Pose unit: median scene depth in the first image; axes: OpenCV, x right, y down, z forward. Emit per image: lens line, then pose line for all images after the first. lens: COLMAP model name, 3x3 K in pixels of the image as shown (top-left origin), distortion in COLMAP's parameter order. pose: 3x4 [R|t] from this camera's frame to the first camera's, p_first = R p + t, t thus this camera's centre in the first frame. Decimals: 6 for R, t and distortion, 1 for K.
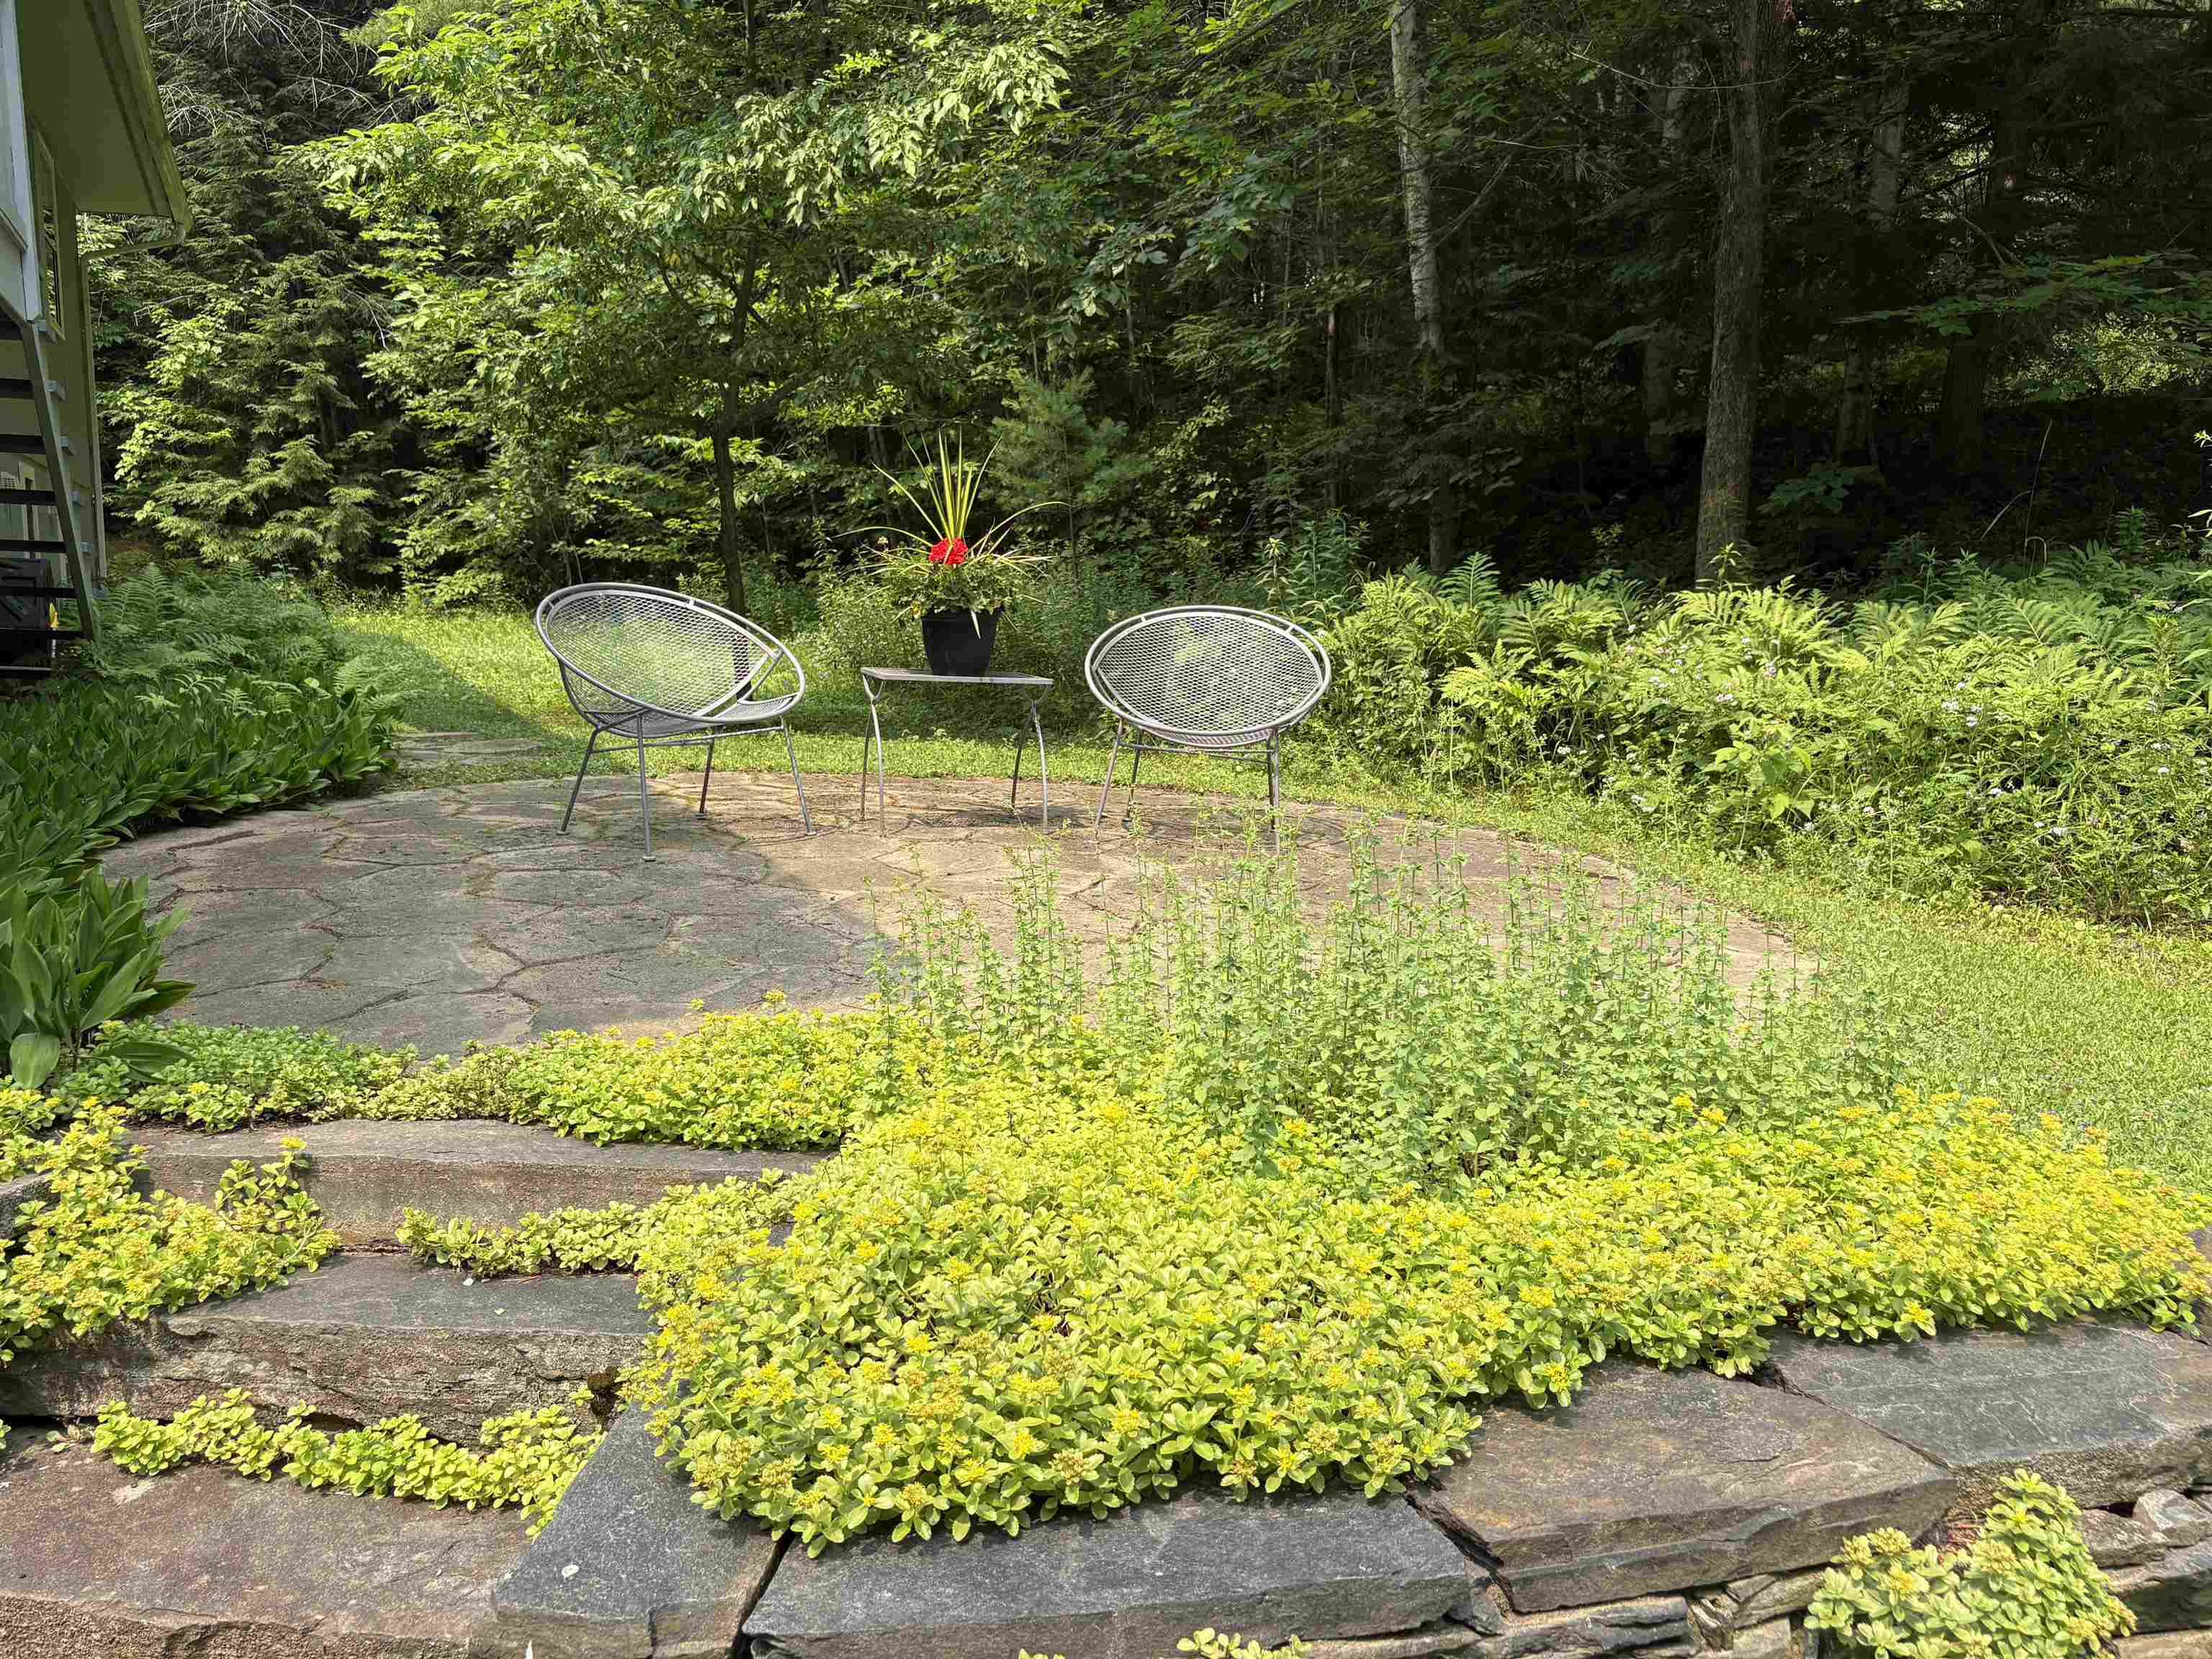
lens RADIAL K [[1636.5, 0, 1106.0], [0, 1636.5, 829.5], [0, 0, 1]] dist [0.052868, -0.062329]
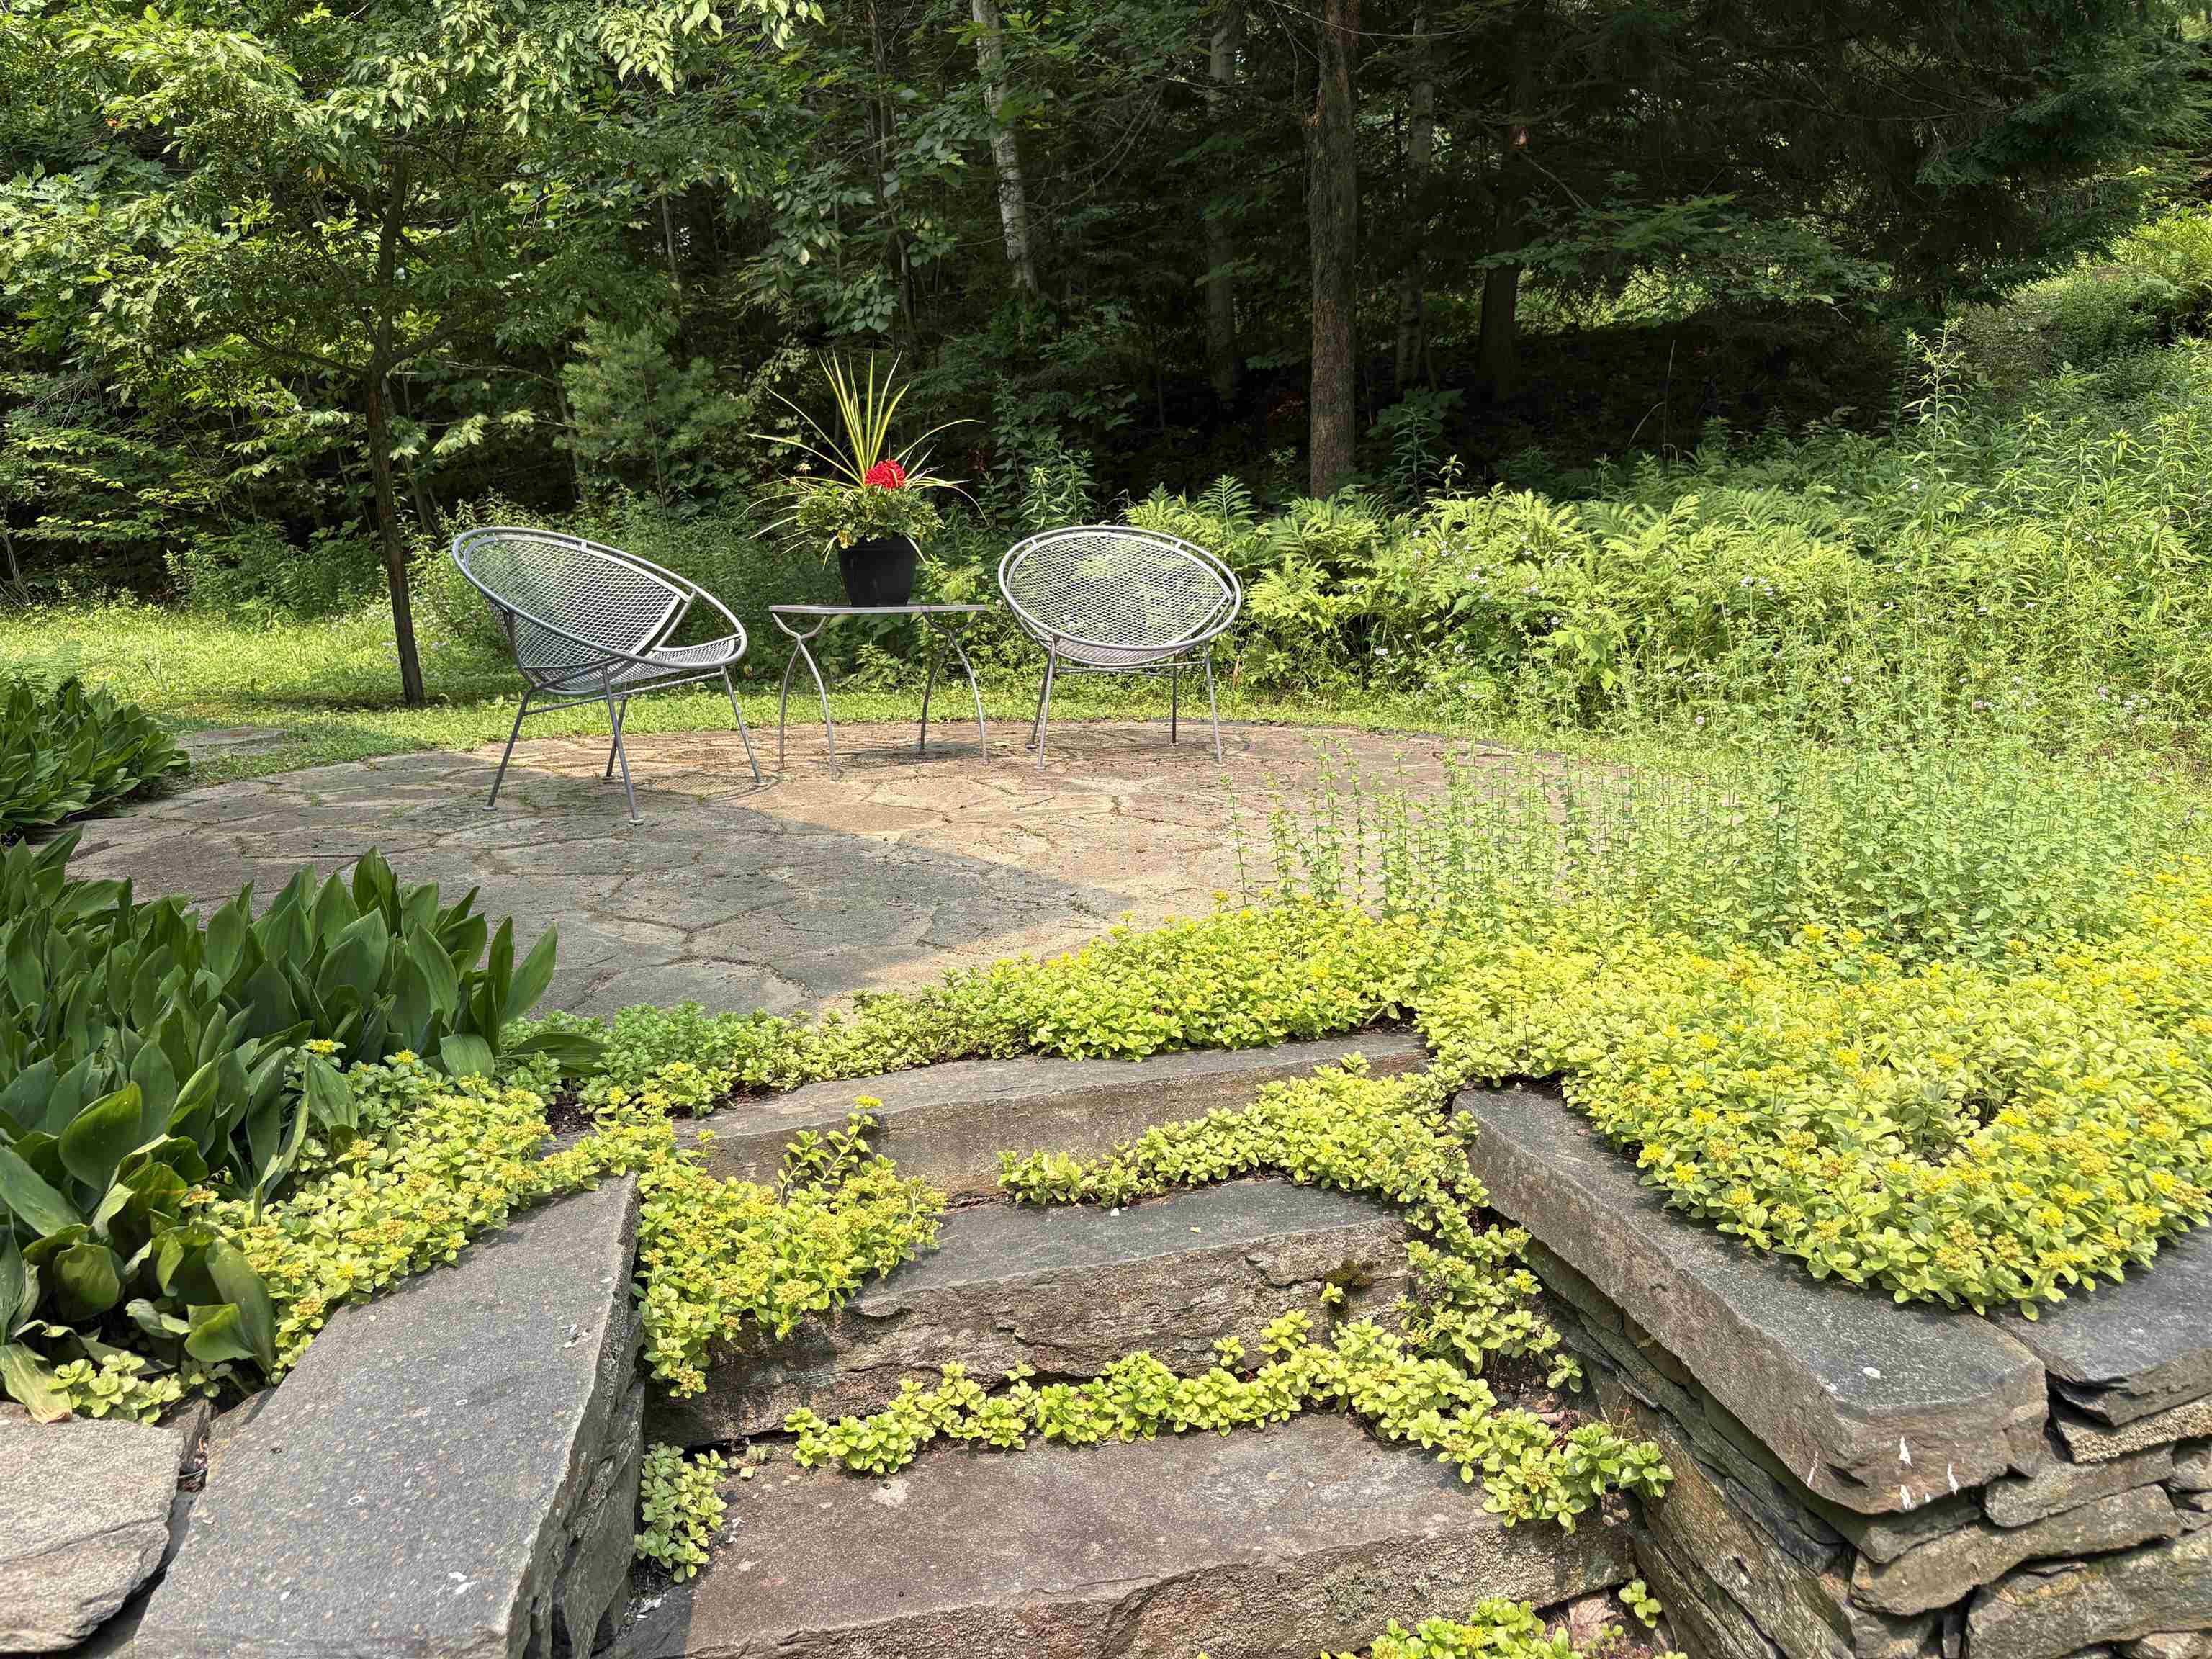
lens RADIAL K [[1642.7, 0, 1106.0], [0, 1642.7, 829.5], [0, 0, 1]] dist [0.009981, -0.005180]
pose [[0.946108, -0.102587, 0.307172, -0.287765], [0.094237, 0.994666, 0.041933, 0.007242], [-0.309836, -0.010726, 0.950730, 0.049565]]
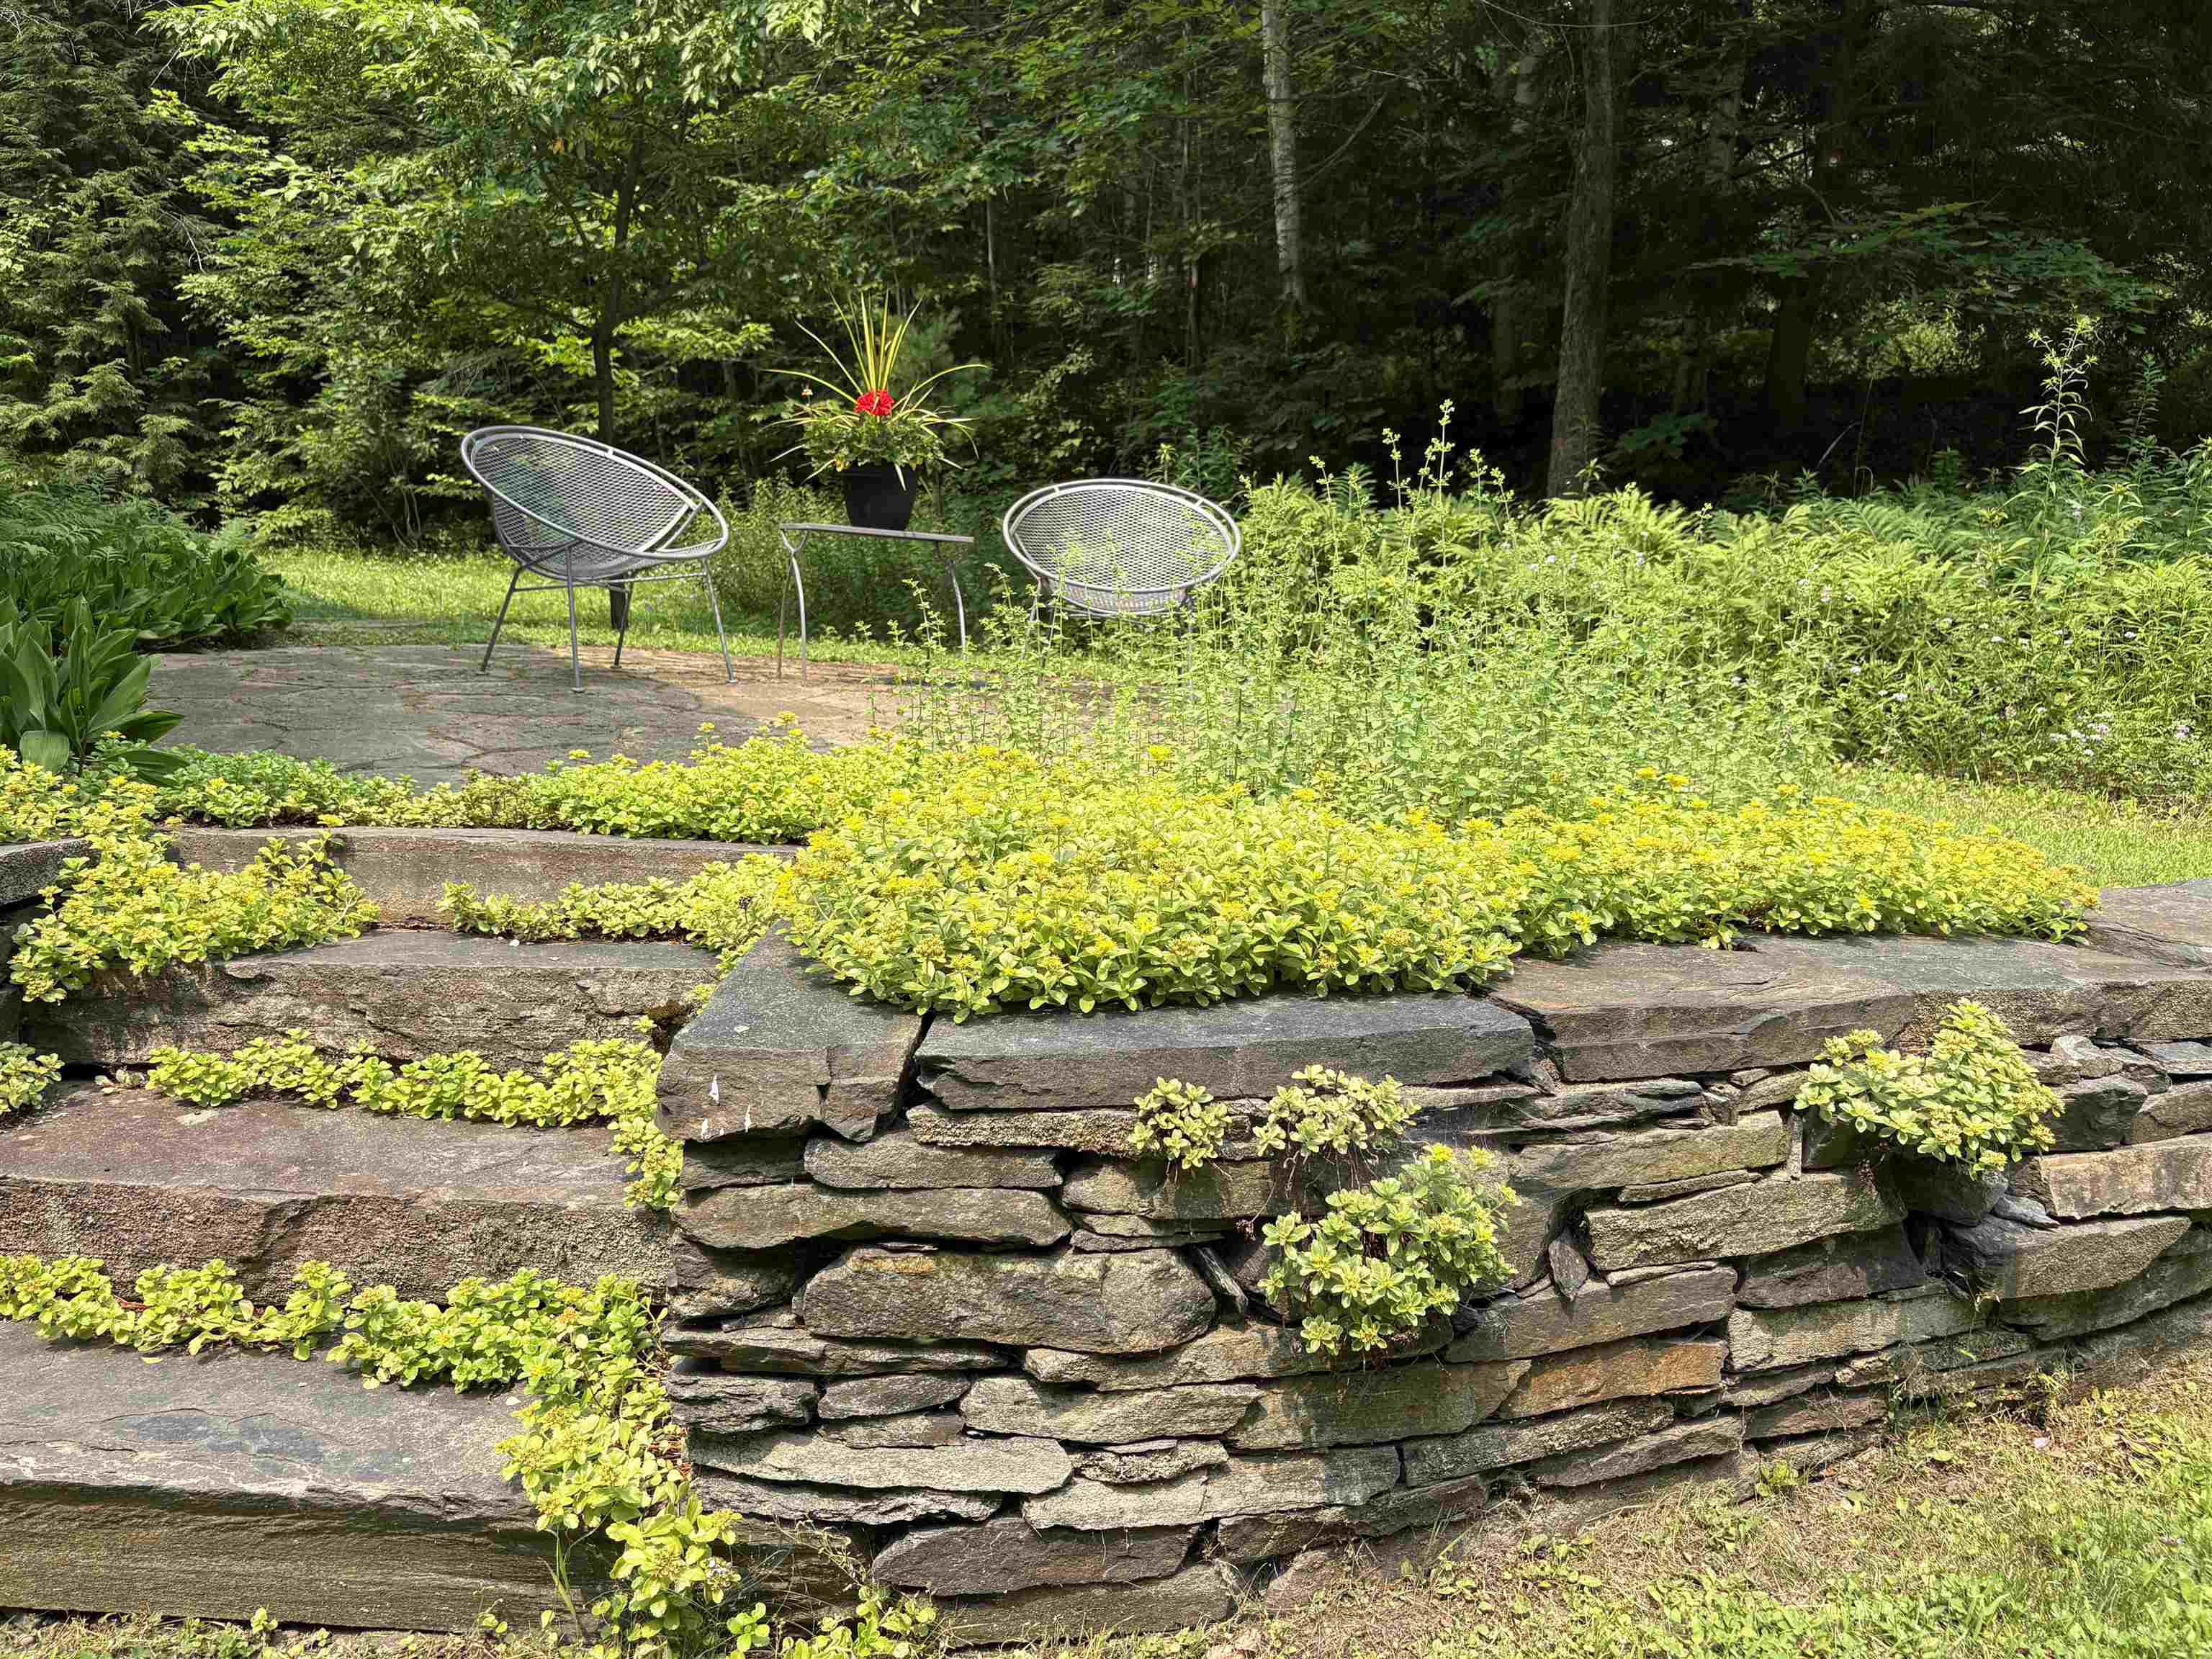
lens RADIAL K [[1641.5, 0, 1106.0], [0, 1641.5, 829.5], [0, 0, 1]] dist [0.037477, -0.047165]
pose [[0.994859, 0.010401, 0.100738, -0.053170], [-0.011412, 0.999890, 0.009461, 0.082657], [-0.100629, -0.010562, 0.994868, -0.031344]]
